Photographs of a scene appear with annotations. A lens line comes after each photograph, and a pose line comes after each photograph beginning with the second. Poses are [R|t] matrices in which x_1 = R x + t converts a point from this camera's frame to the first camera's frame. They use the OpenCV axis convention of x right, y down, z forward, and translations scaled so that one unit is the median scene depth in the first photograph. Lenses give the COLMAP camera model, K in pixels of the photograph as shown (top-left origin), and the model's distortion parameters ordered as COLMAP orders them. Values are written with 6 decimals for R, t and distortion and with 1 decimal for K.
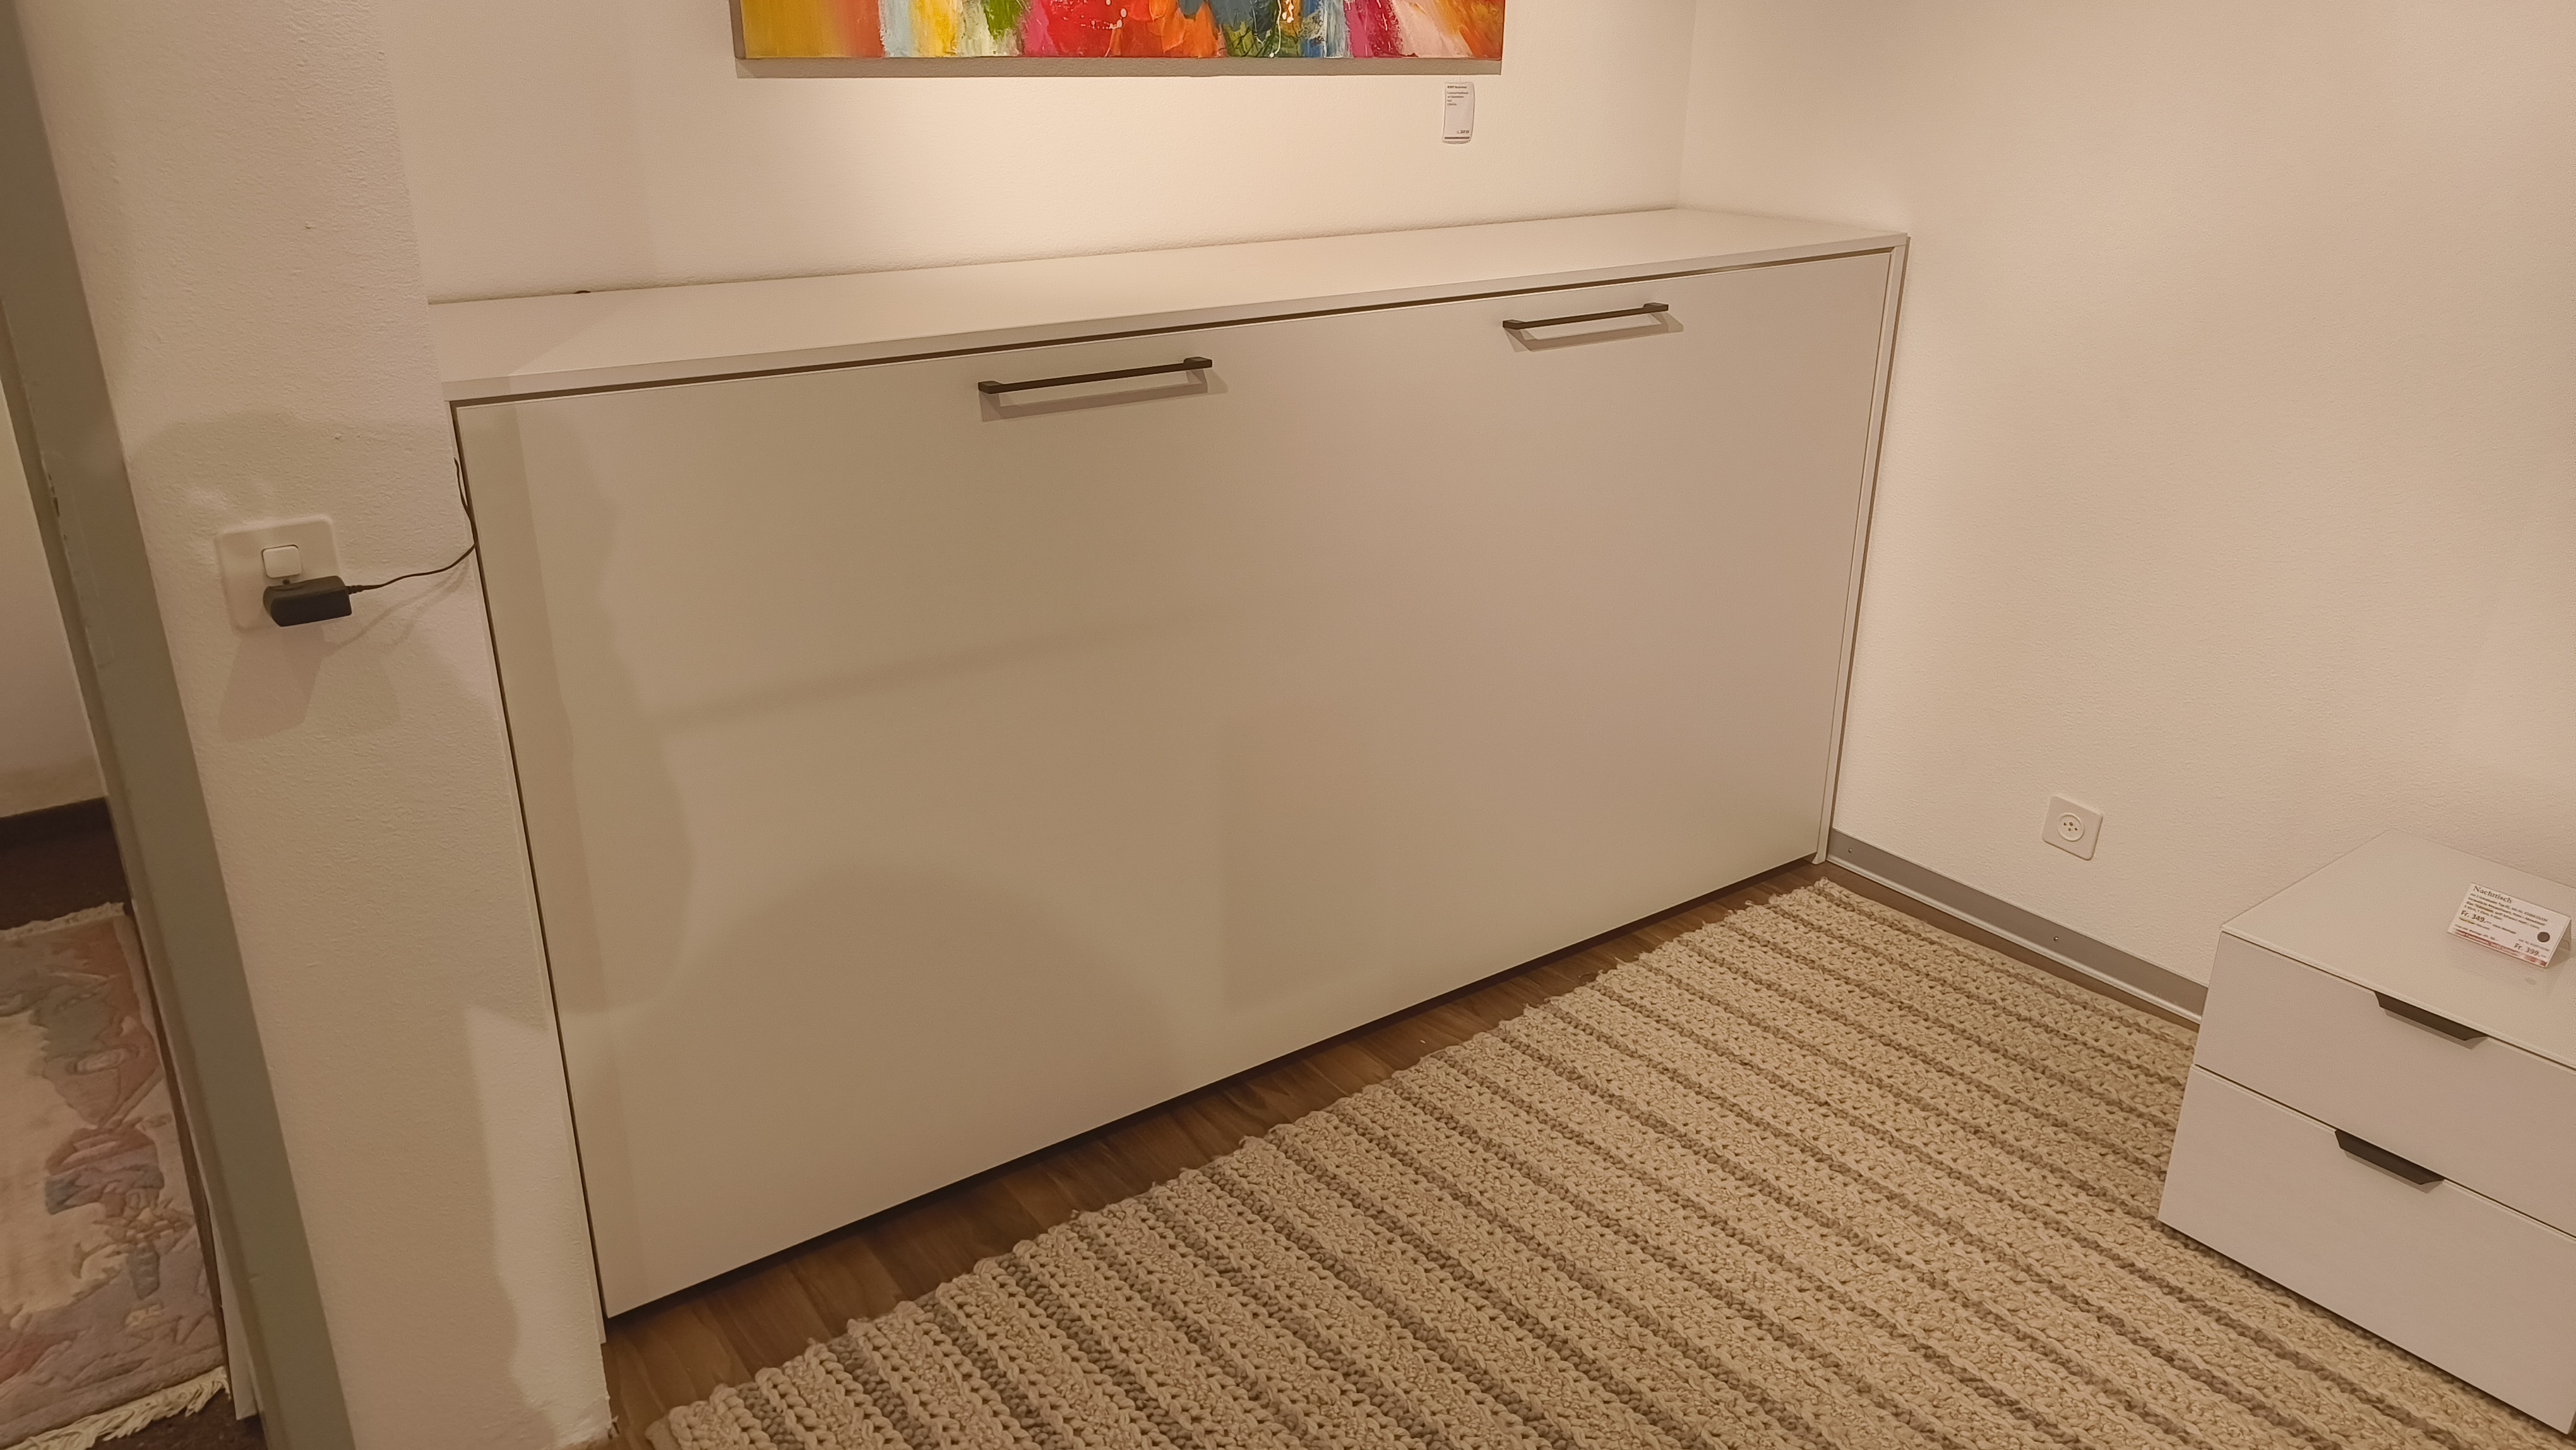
lens RADIAL K [[1757.7, 0, 1286.0], [0, 1757.7, 716.0], [0, 0, 1]] dist [-0.038968, 0.015607]
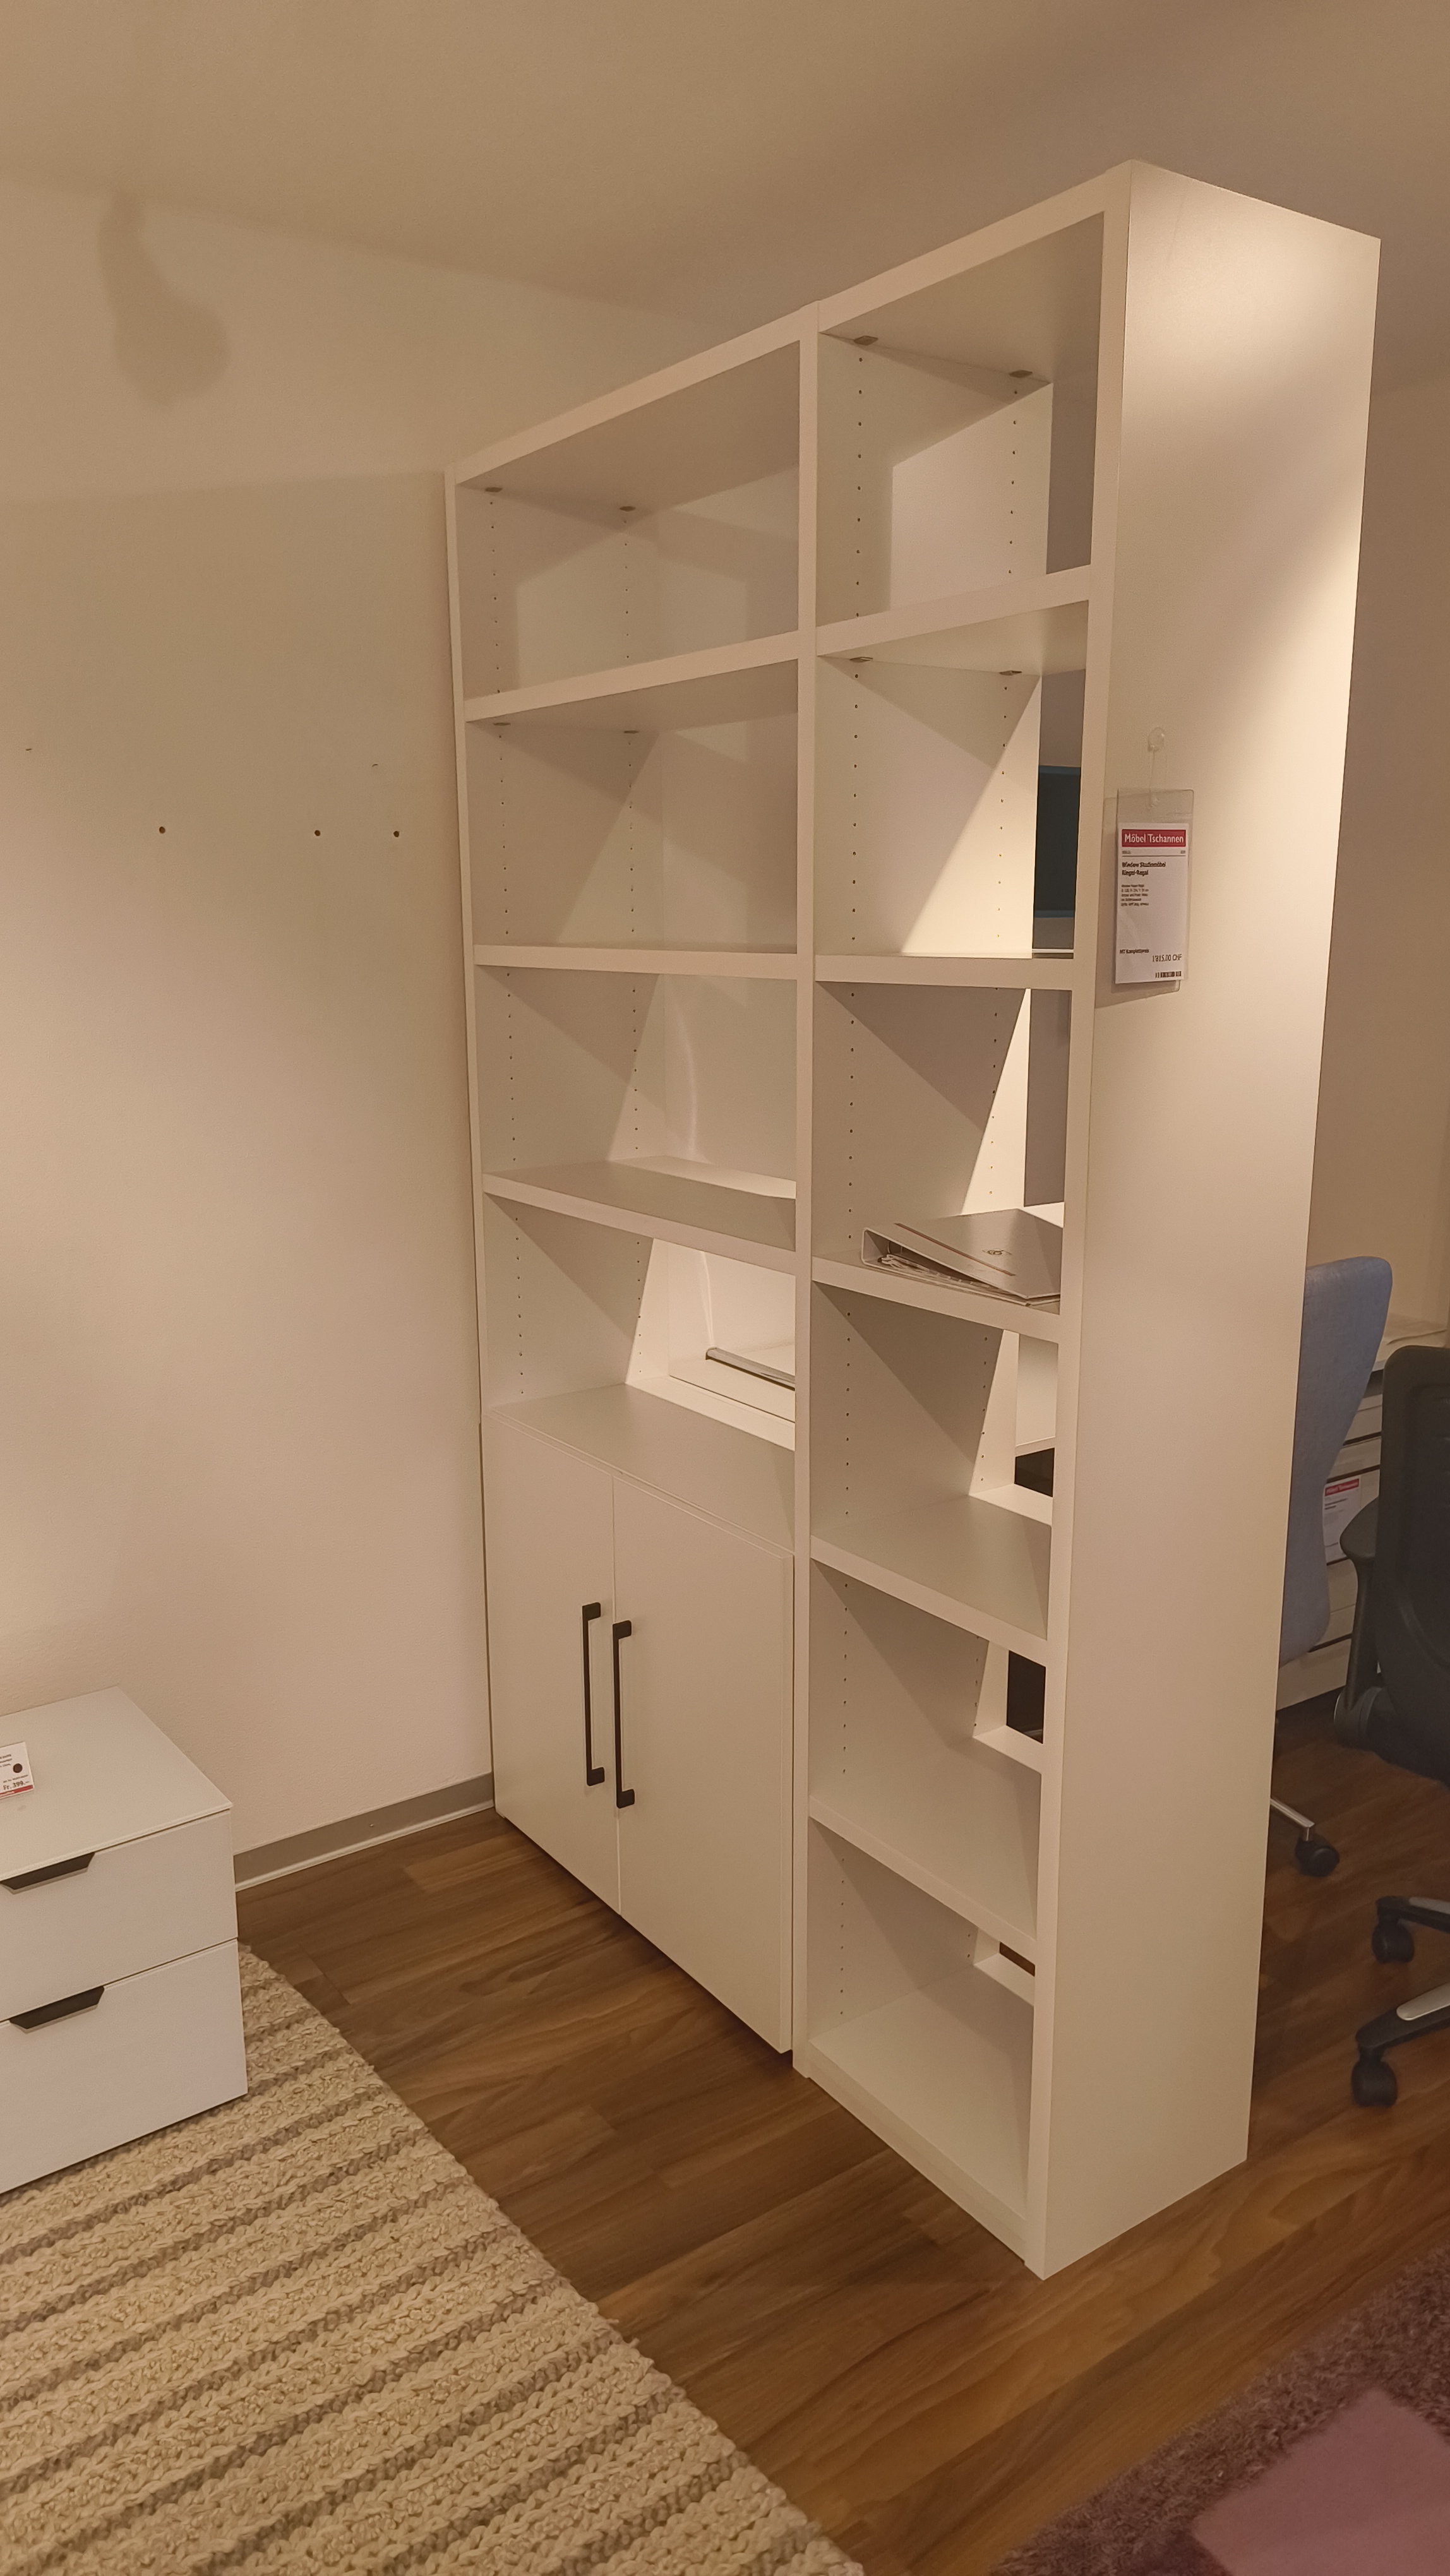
lens RADIAL K [[1757.7, 0, 726.7], [0, 1757.7, 1287.8], [0, 0, 1]] dist [-0.038968, 0.015607]
pose [[-0.016529, -0.198542, 0.979953, -0.351506], [0.369154, 0.909630, 0.190521, -0.208205], [-0.929221, 0.364903, 0.058257, 0.371730]]
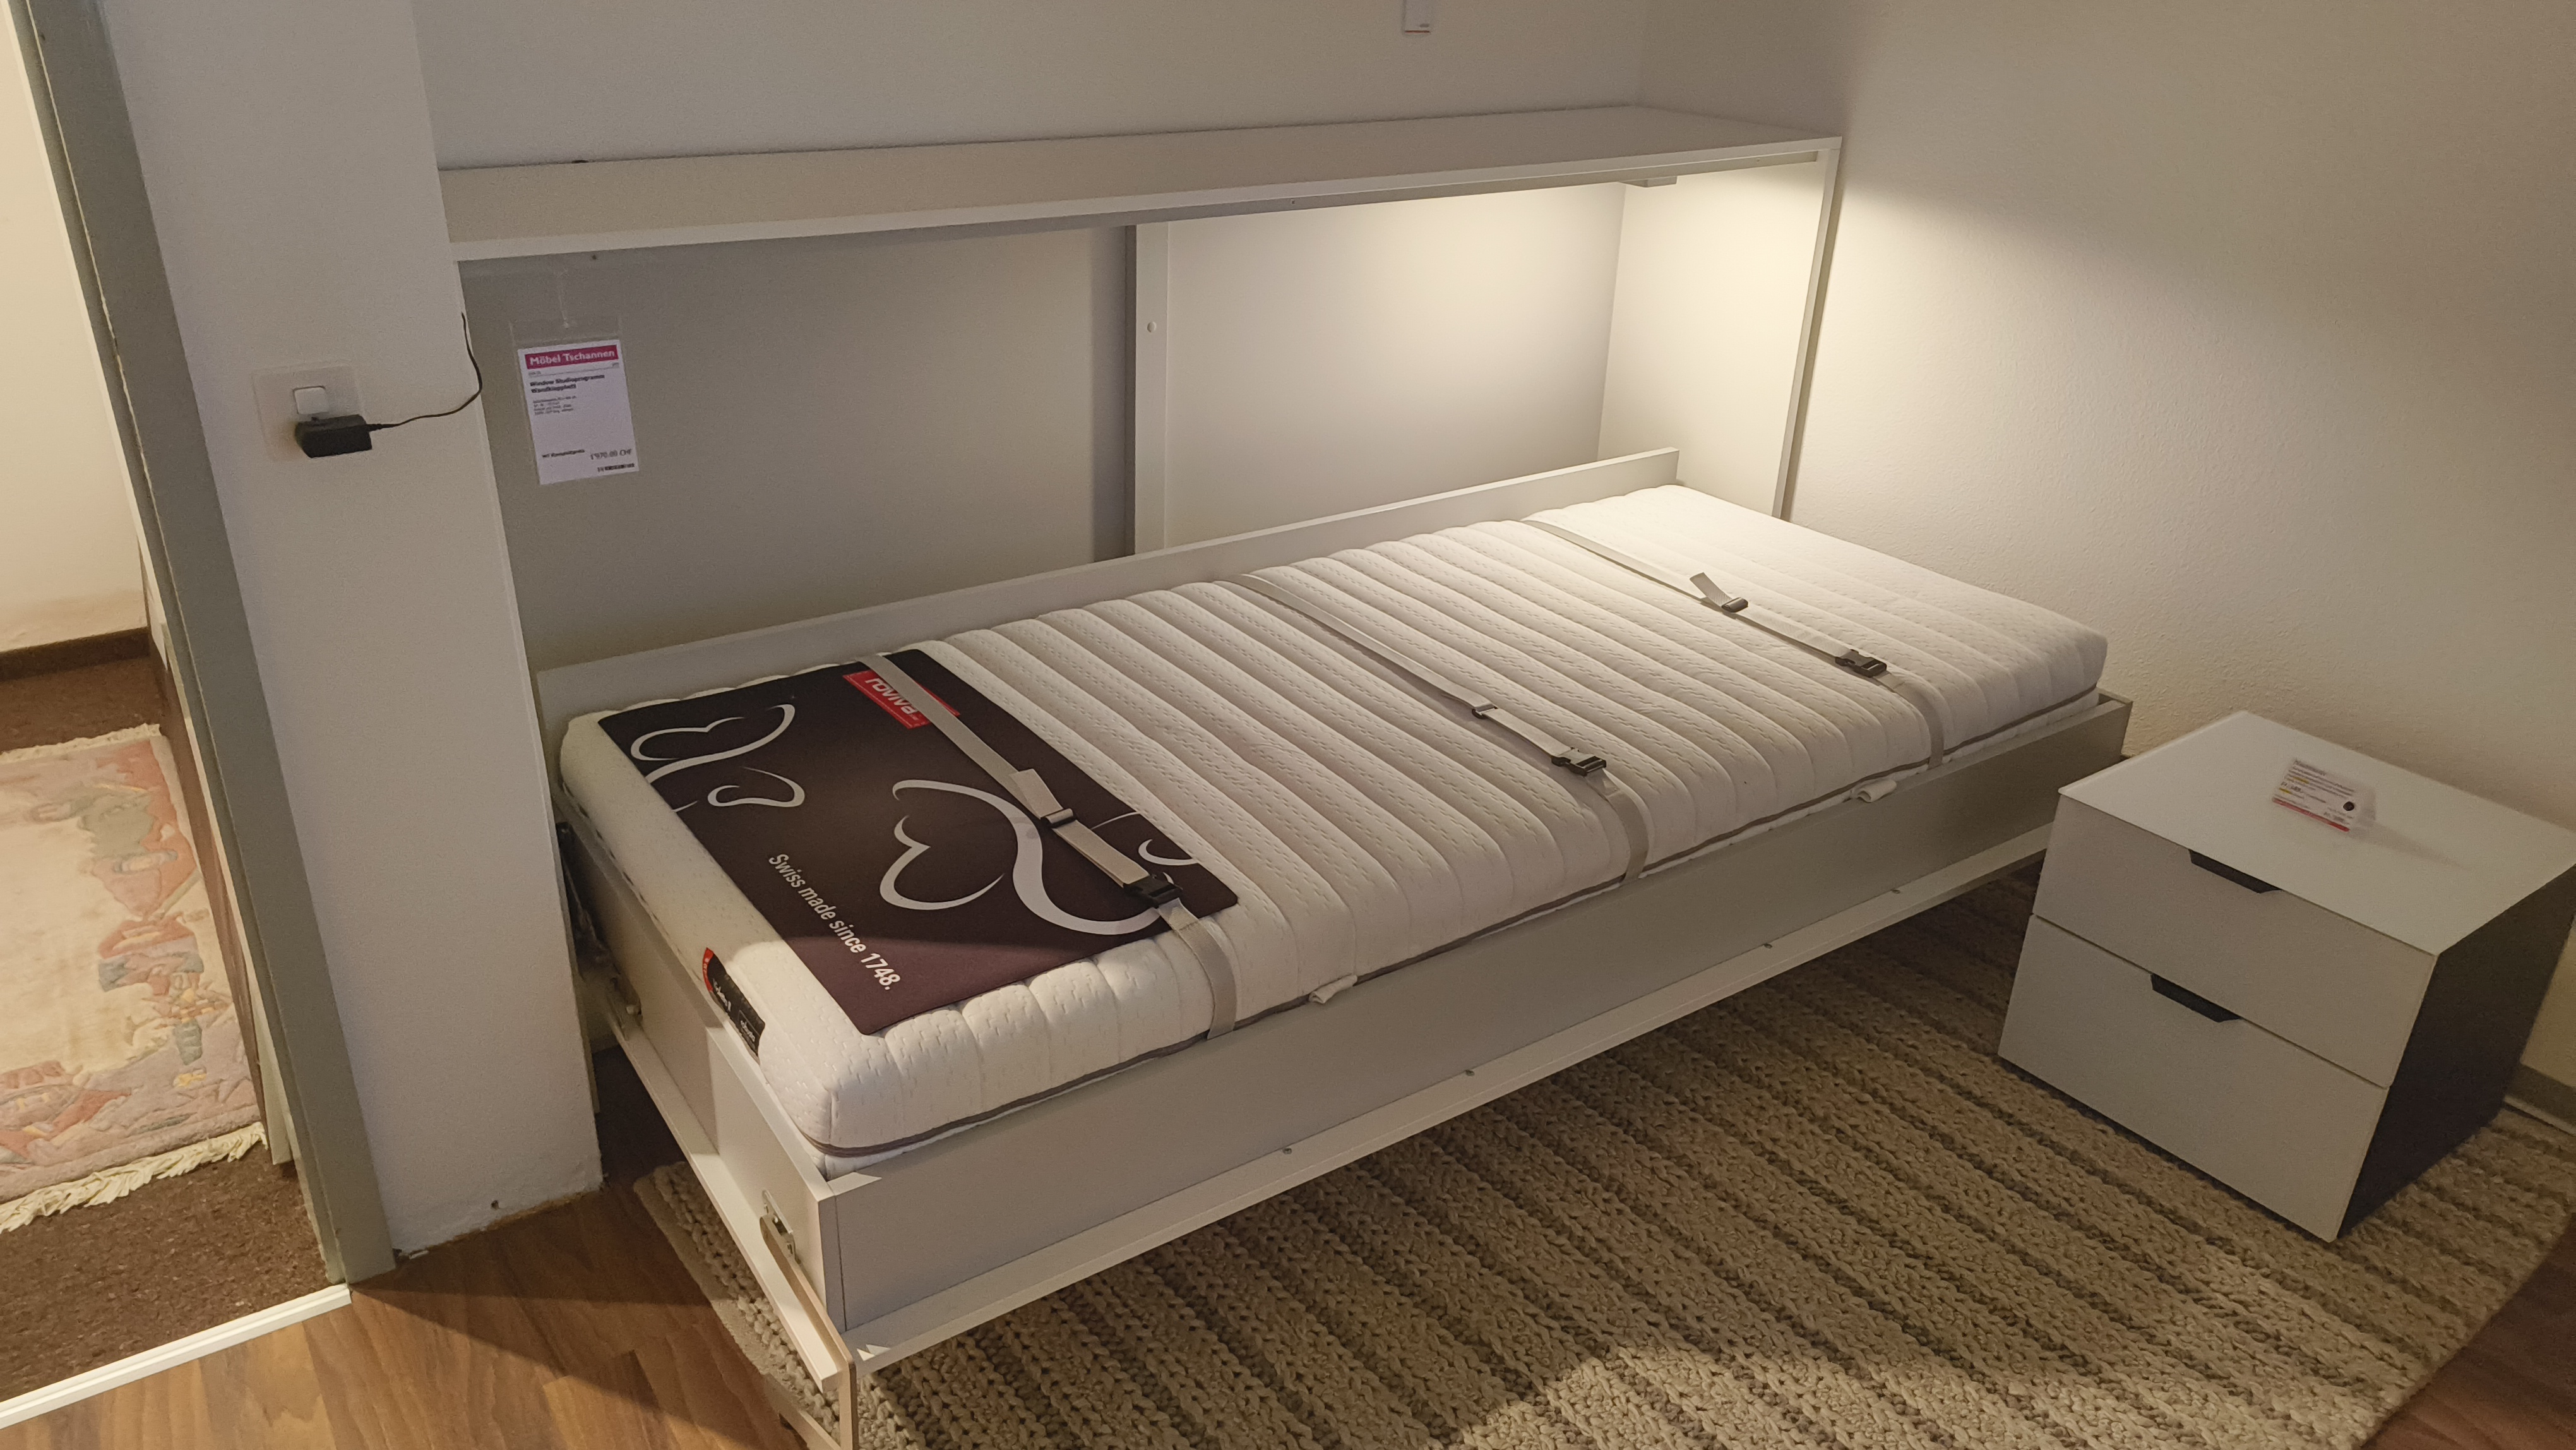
lens RADIAL K [[1757.7, 0, 1282.9], [0, 1757.7, 732.7], [0, 0, 1]] dist [-0.038968, 0.015607]
pose [[0.999564, 0.029012, -0.005469, 0.051317], [-0.028548, 0.997045, 0.071311, 0.021060], [0.007522, -0.071124, 0.997439, -0.105428]]
